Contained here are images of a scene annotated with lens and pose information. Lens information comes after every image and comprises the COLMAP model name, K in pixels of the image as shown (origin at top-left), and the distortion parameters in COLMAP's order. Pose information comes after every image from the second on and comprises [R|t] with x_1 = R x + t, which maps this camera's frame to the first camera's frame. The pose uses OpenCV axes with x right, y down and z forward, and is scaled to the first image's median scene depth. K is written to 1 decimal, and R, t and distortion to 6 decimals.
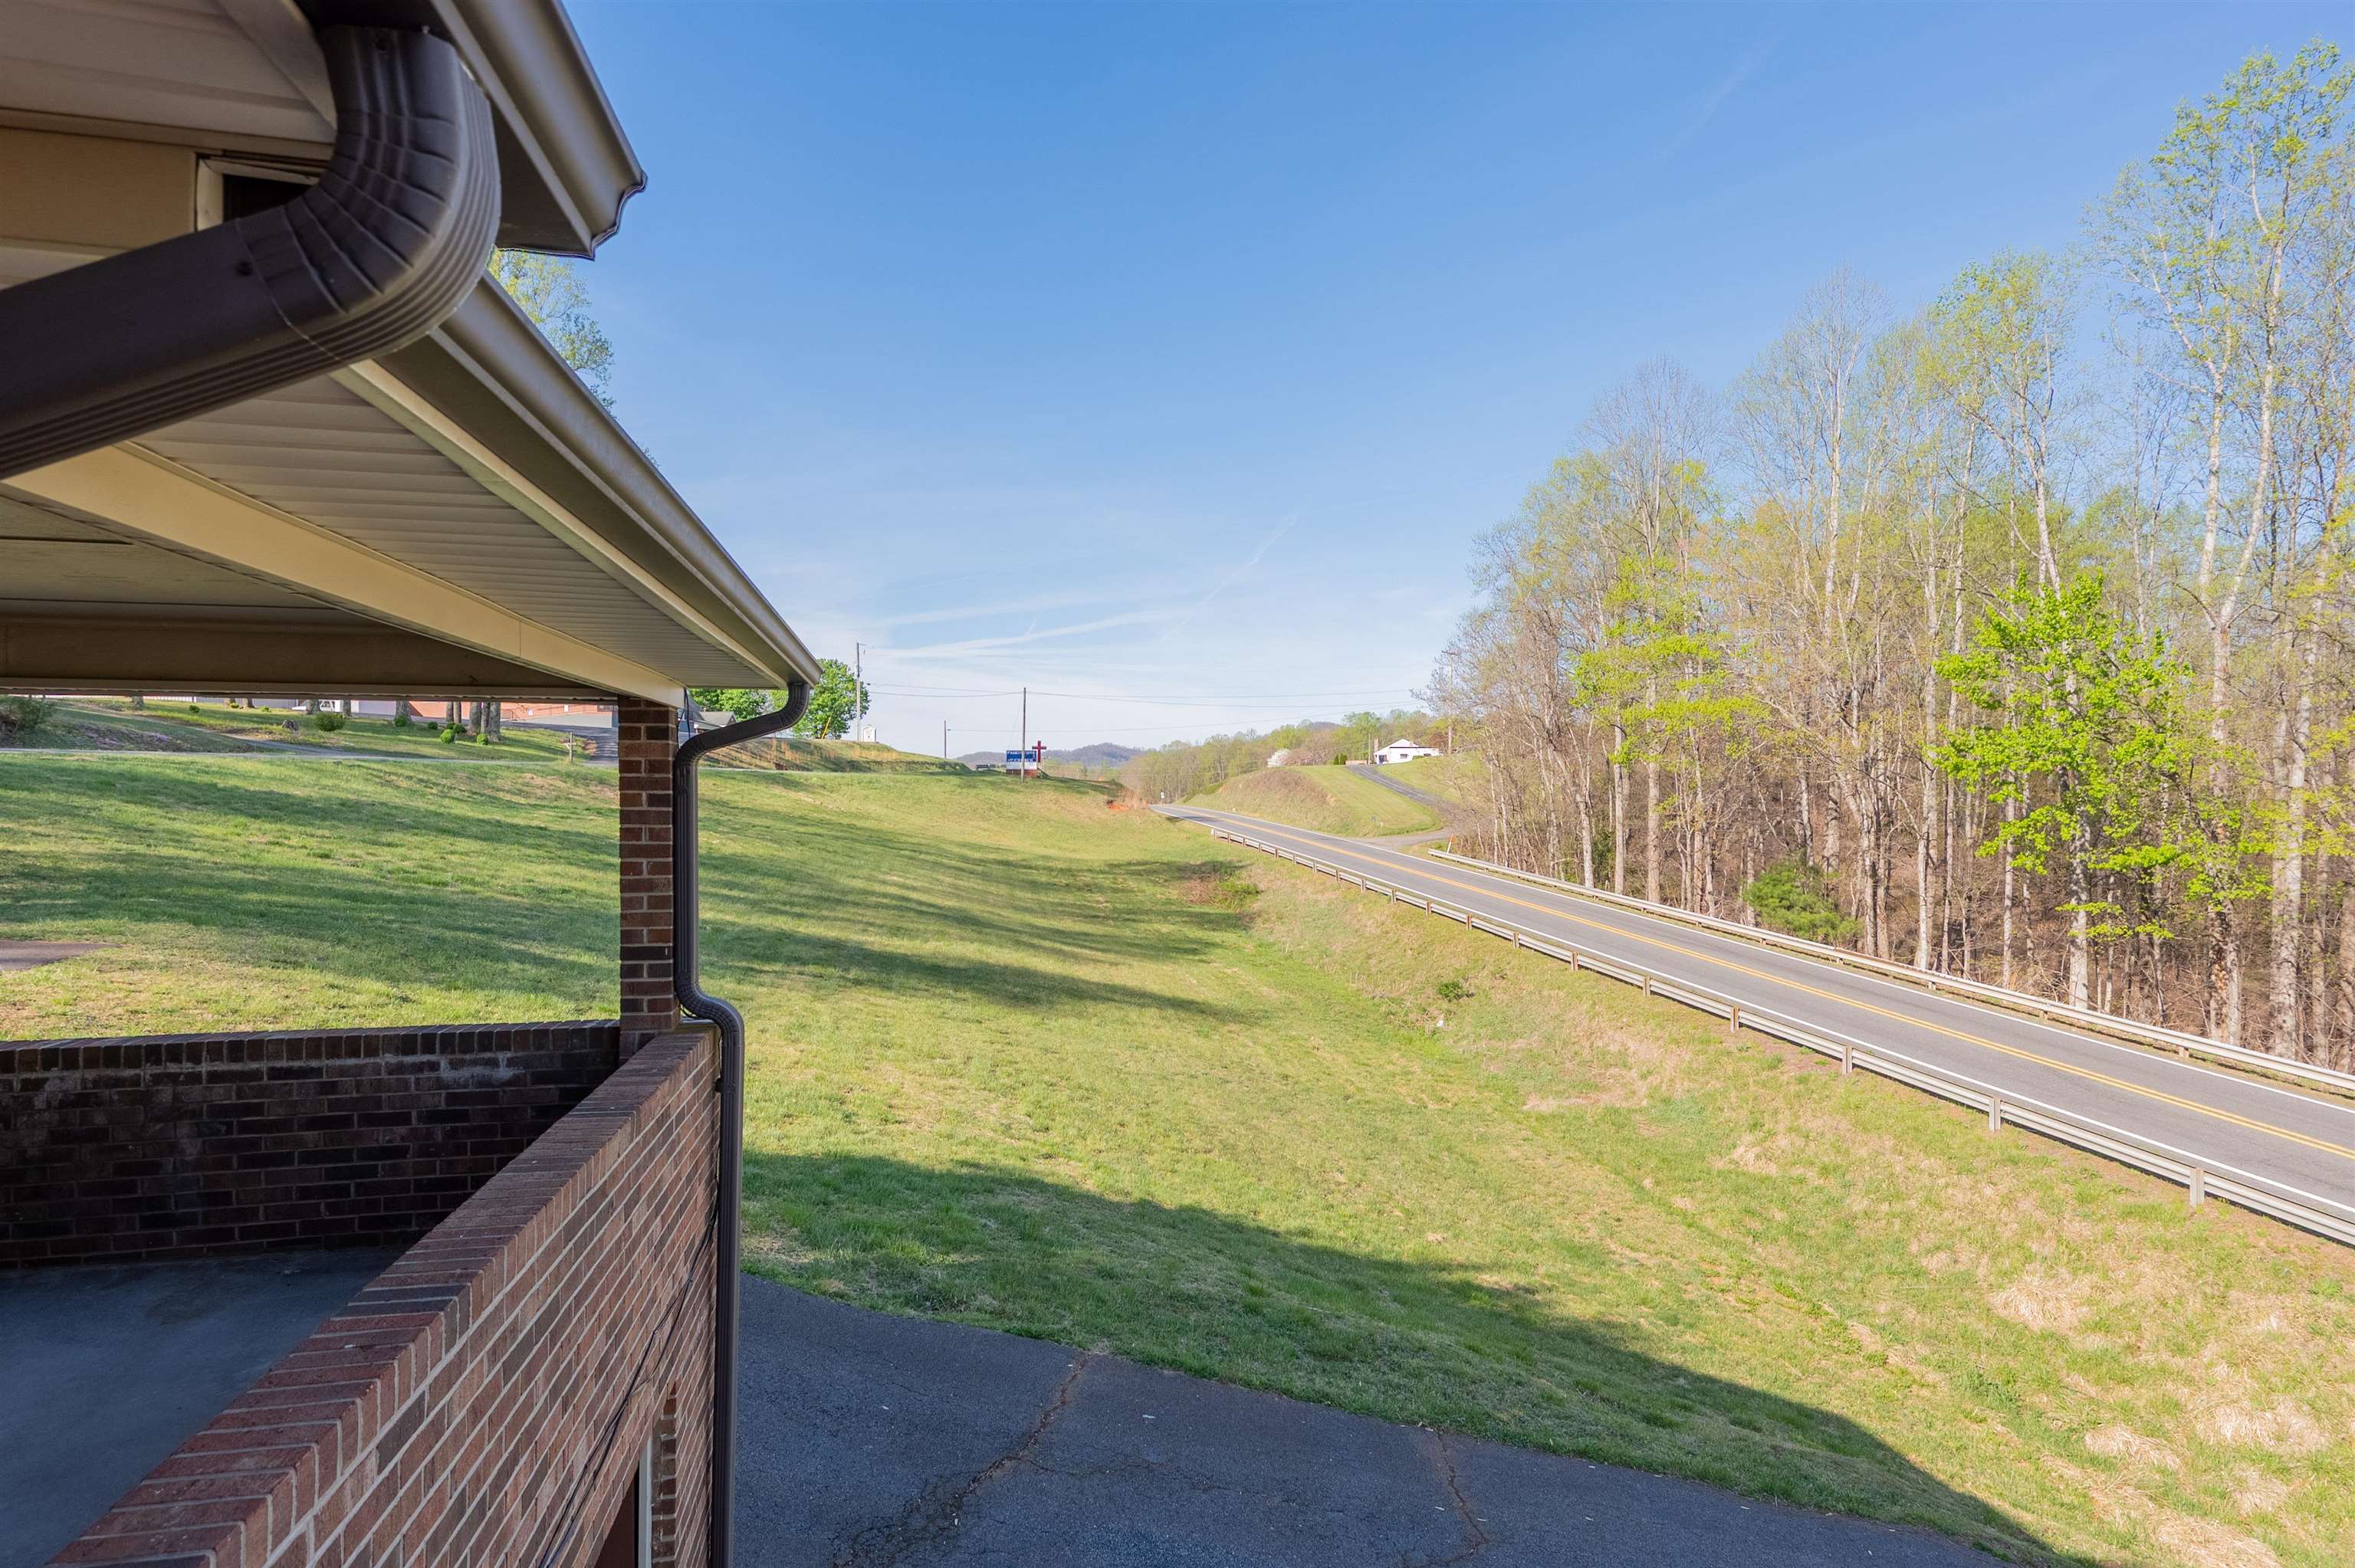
lens RADIAL K [[1238.0, 0, 1183.6], [0, 1238.0, 791.4], [0, 0, 1]] dist [-0.001786, -0.001765]
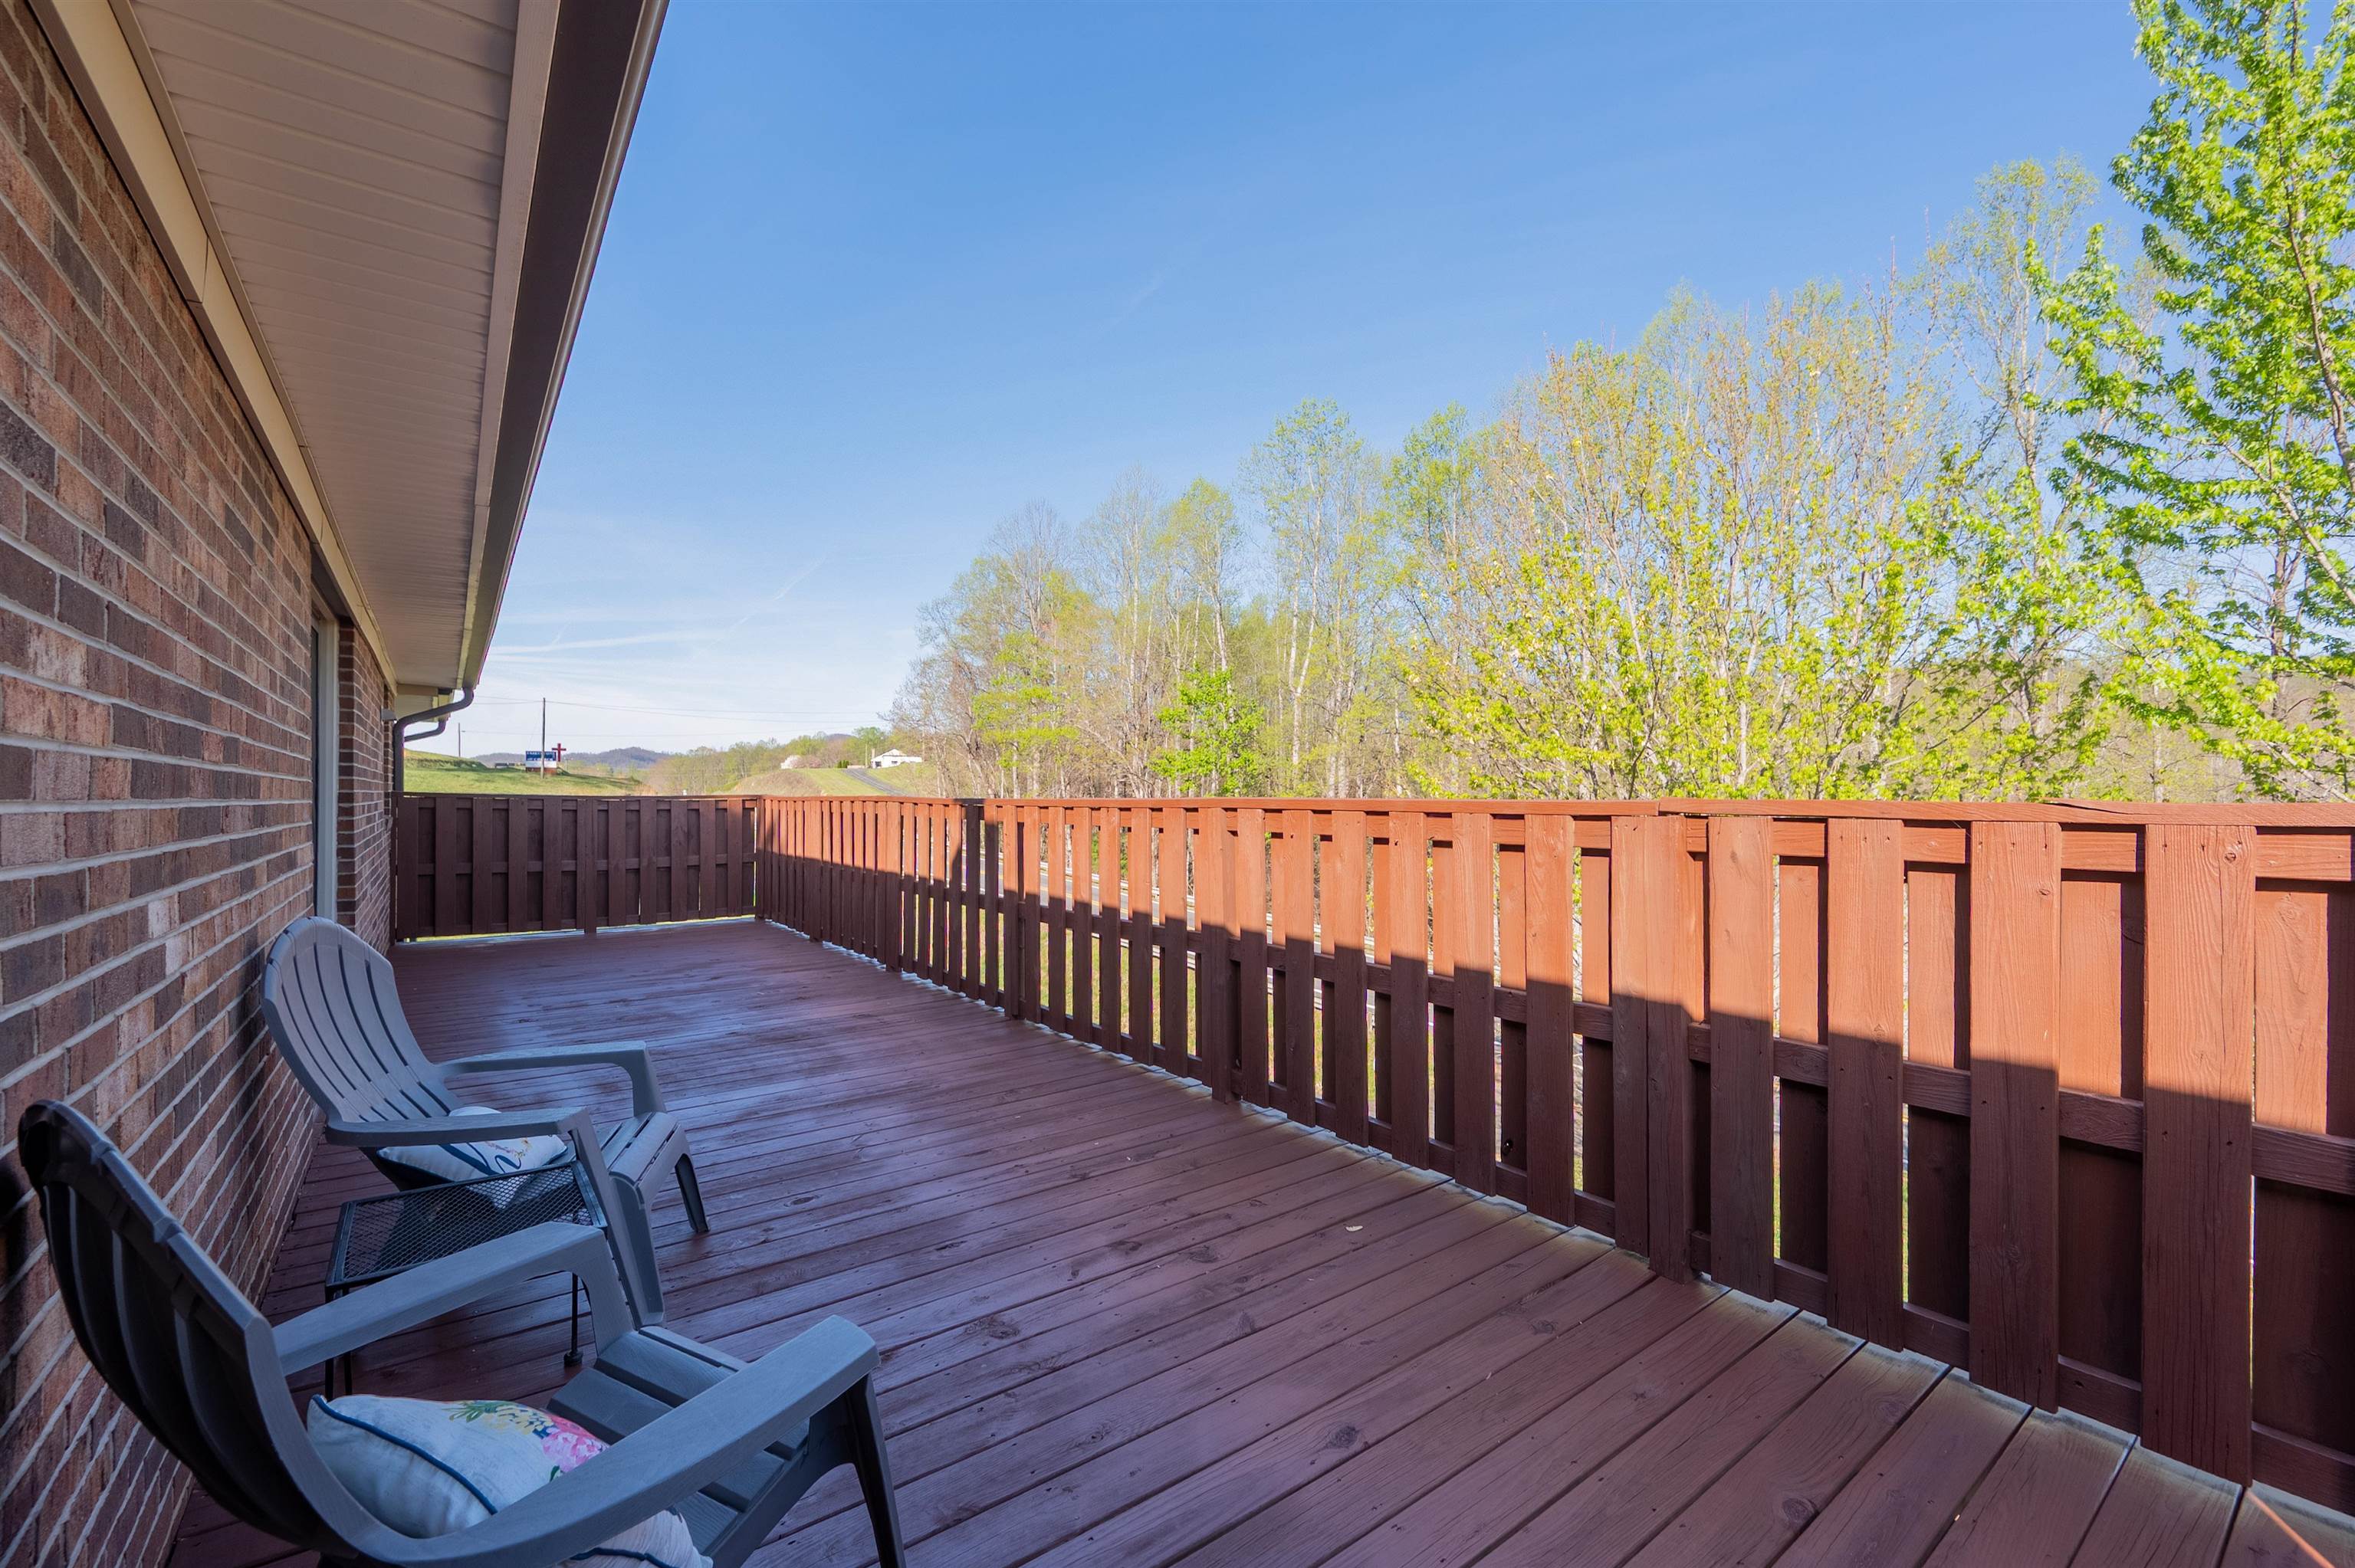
lens RADIAL K [[977.5, 0, 1175.9], [0, 977.5, 796.5], [0, 0, 1]] dist [-0.001320, 0.000247]
pose [[0.902575, 0.001968, 0.430528, 0.016407], [-0.003960, 0.999985, 0.003731, 0.005137], [-0.430514, -0.005072, 0.902570, -0.115274]]
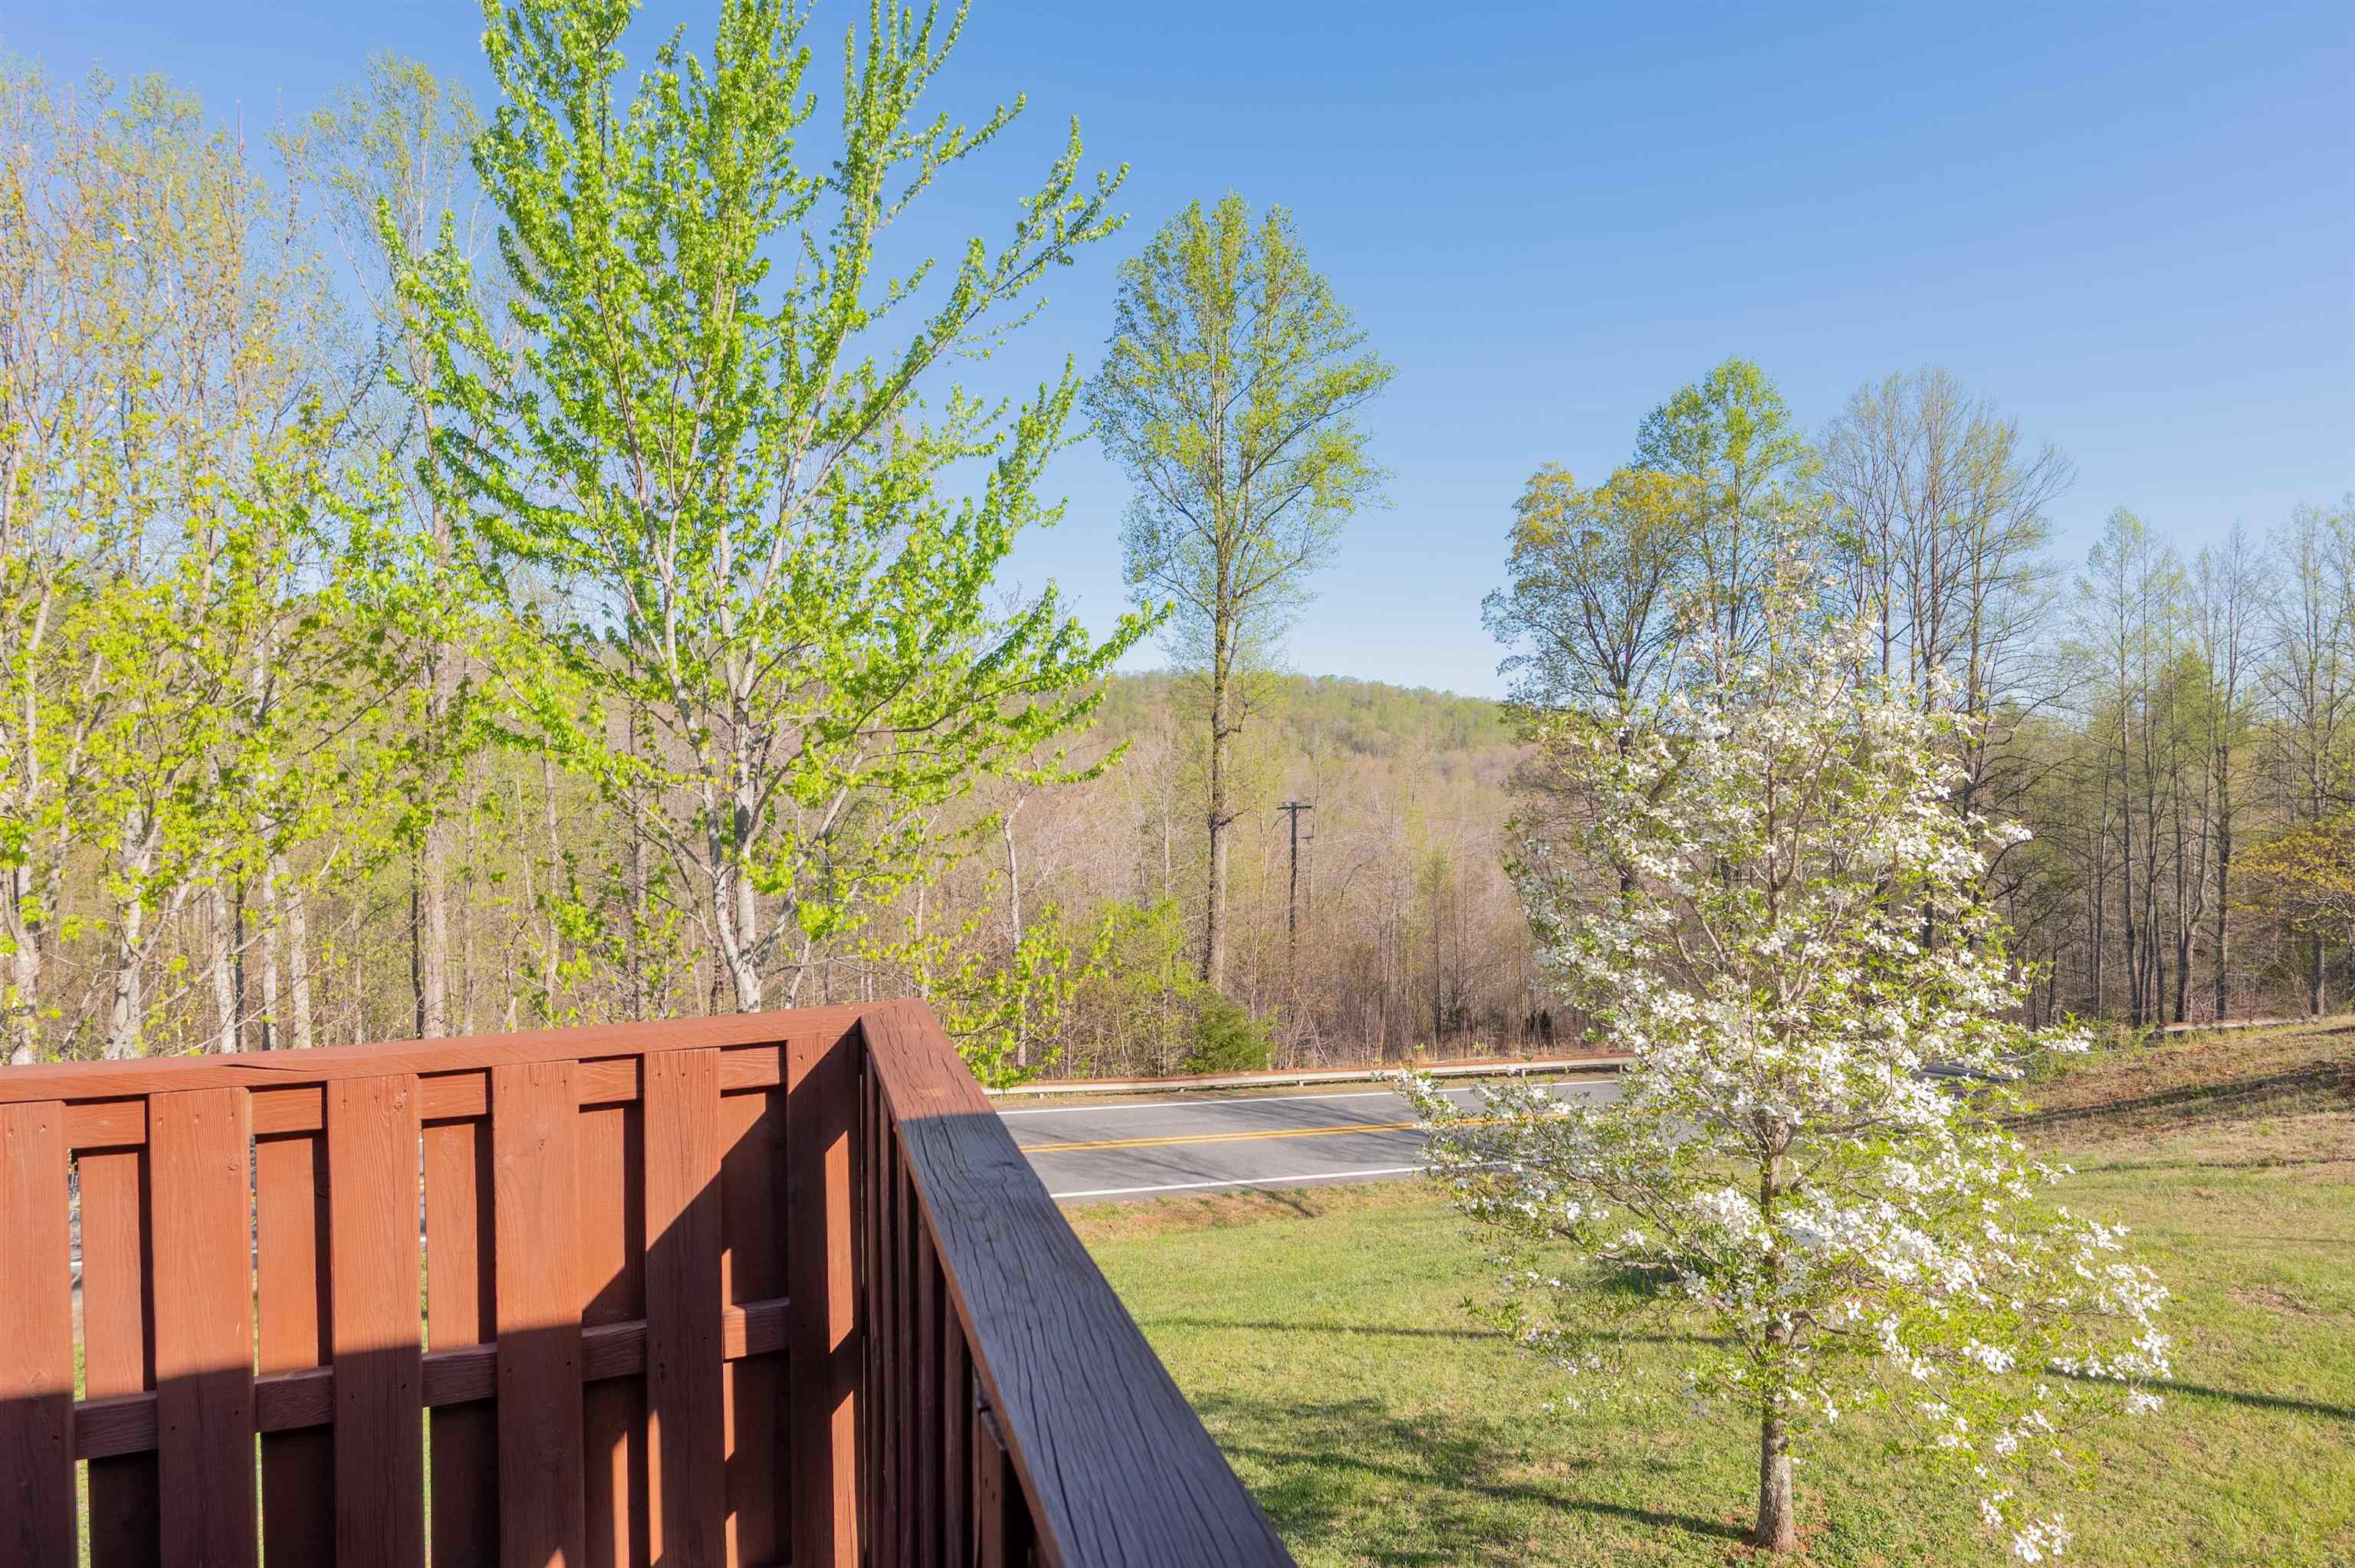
lens RADIAL K [[1238.0, 0, 1183.6], [0, 1238.0, 791.4], [0, 0, 1]] dist [-0.001786, -0.001765]
pose [[-0.126737, -0.023922, 0.991648, 0.019357], [0.002137, 0.999700, 0.024389, -0.013652], [-0.991934, 0.005210, -0.126648, -0.128538]]
